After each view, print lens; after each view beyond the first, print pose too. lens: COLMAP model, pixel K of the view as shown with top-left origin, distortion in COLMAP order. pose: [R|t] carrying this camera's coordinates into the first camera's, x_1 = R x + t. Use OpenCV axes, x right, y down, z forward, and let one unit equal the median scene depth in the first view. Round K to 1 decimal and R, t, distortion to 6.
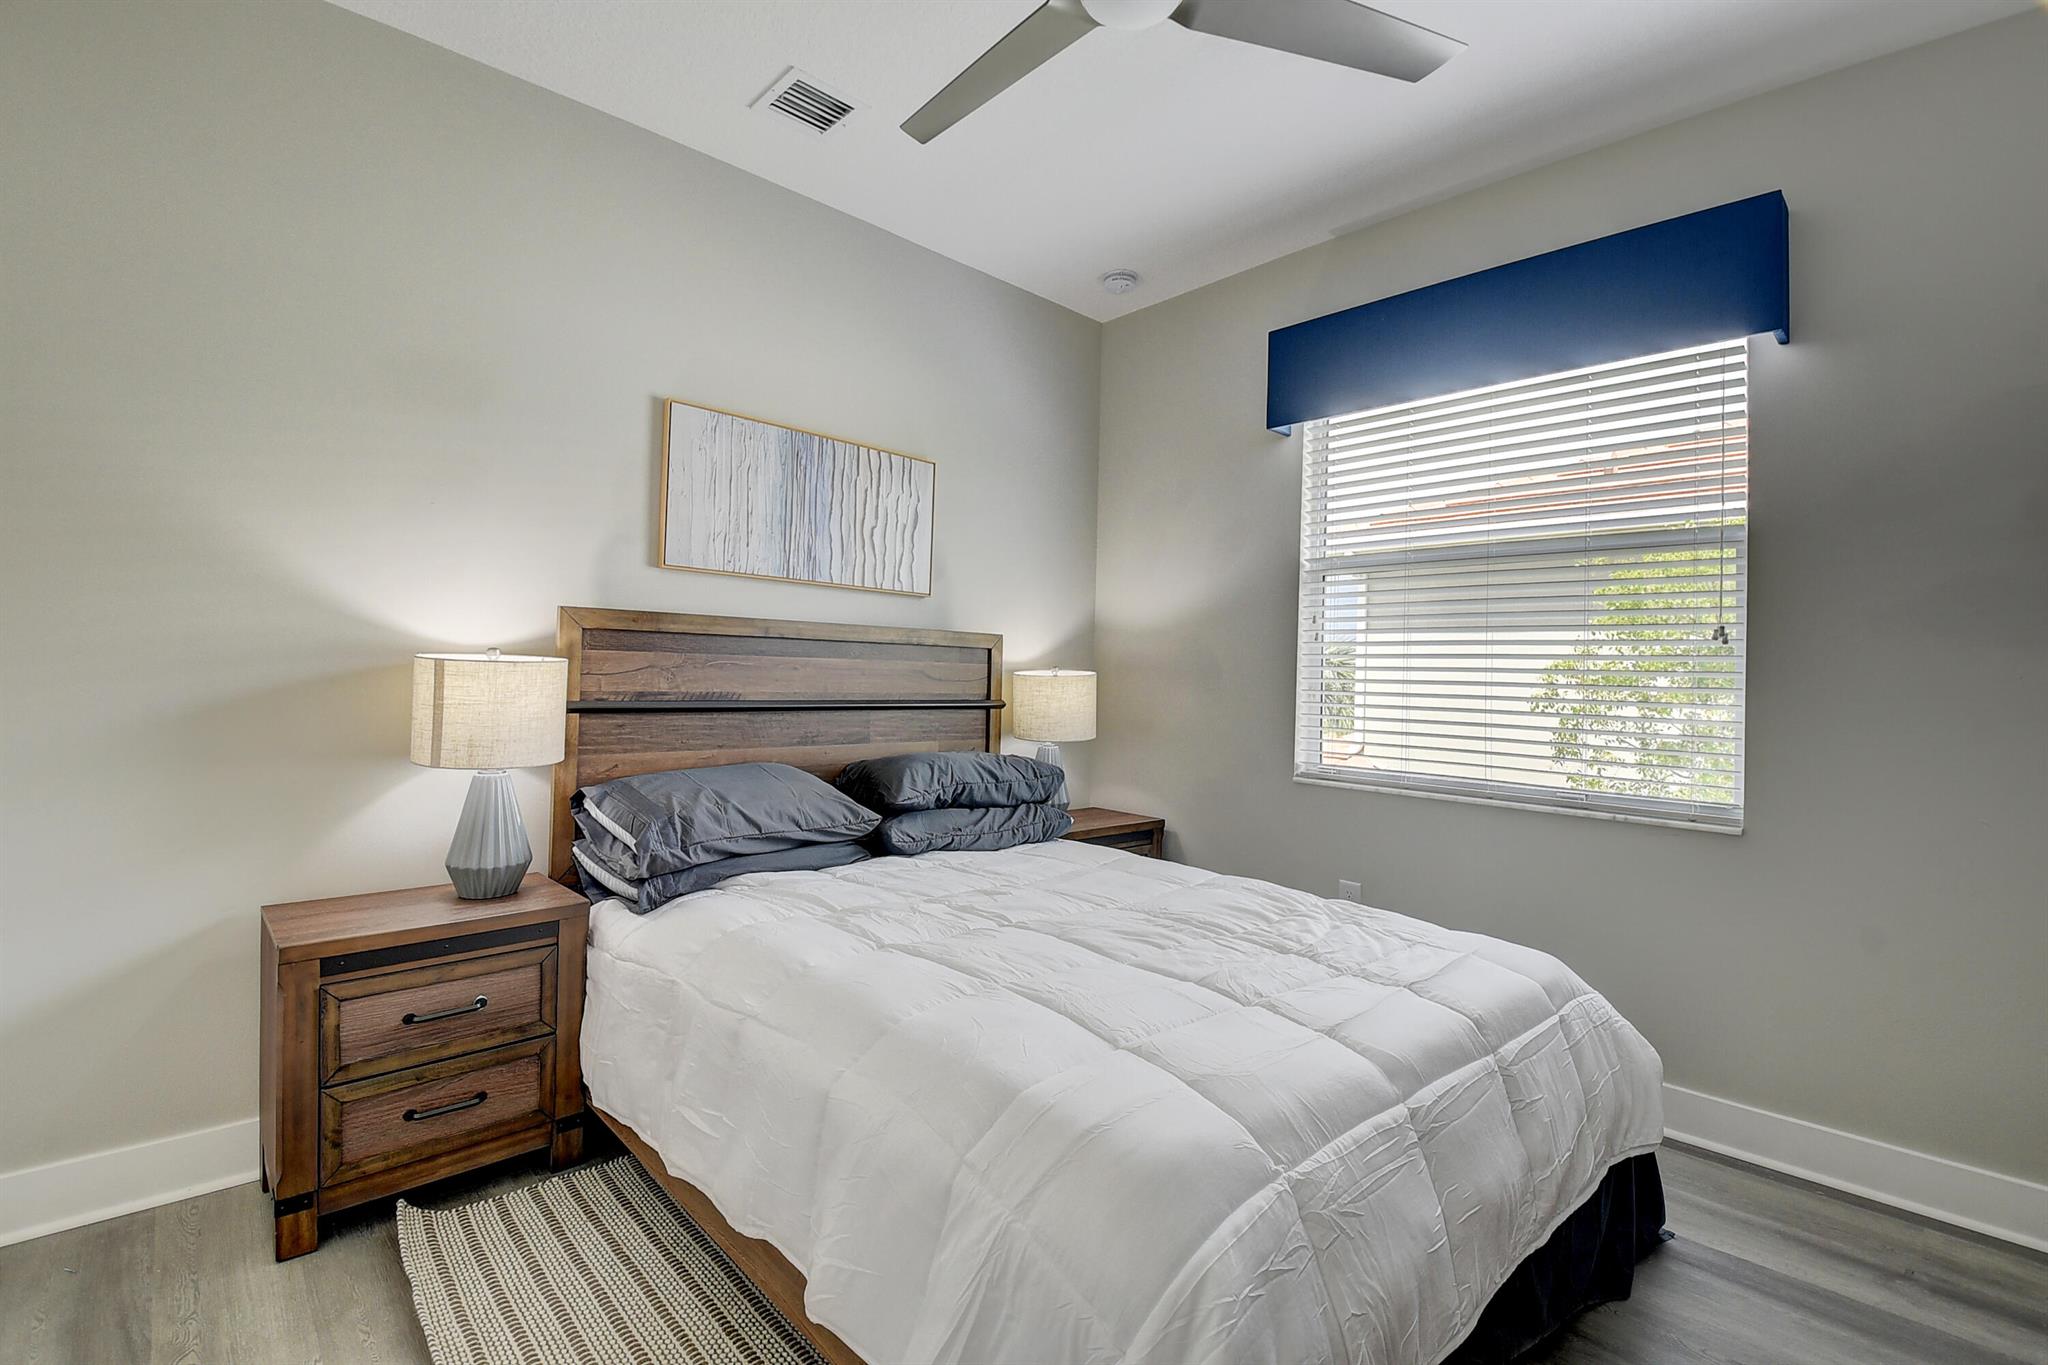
lens RADIAL K [[900.4, 0, 1025.6], [0, 900.4, 678.4], [0, 0, 1]] dist [0.000463, -0.005720]
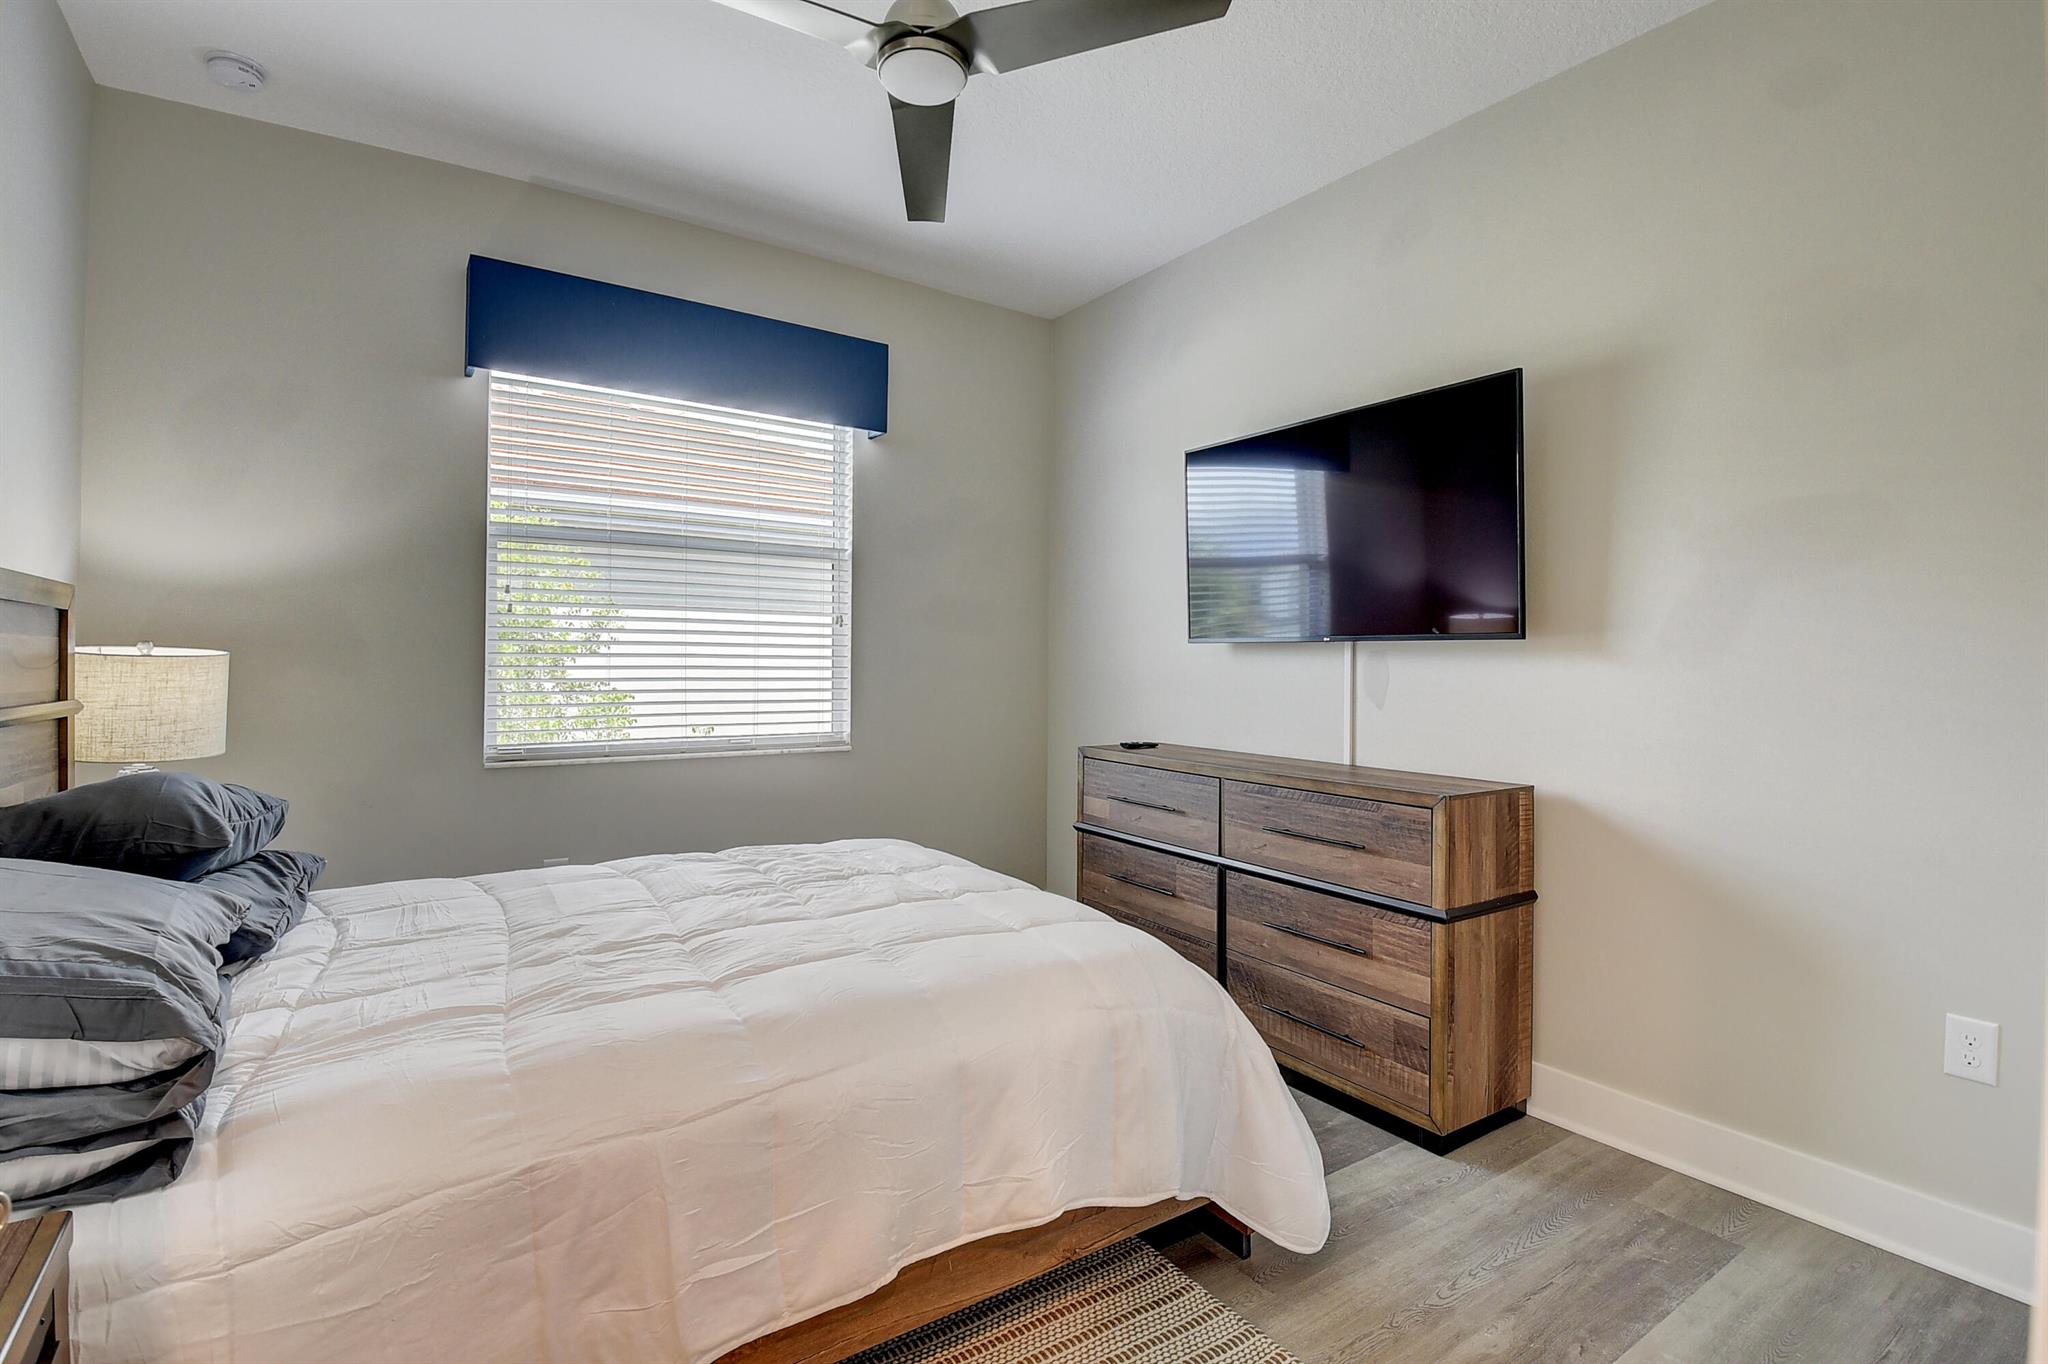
lens RADIAL K [[954.7, 0, 1022.5], [0, 954.7, 669.0], [0, 0, 1]] dist [-0.001181, -0.000189]
pose [[0.156941, -0.035352, 0.986975, -0.701063], [0.001260, 0.999365, 0.035596, -0.021635], [-0.987607, -0.004343, 0.156886, 0.407586]]
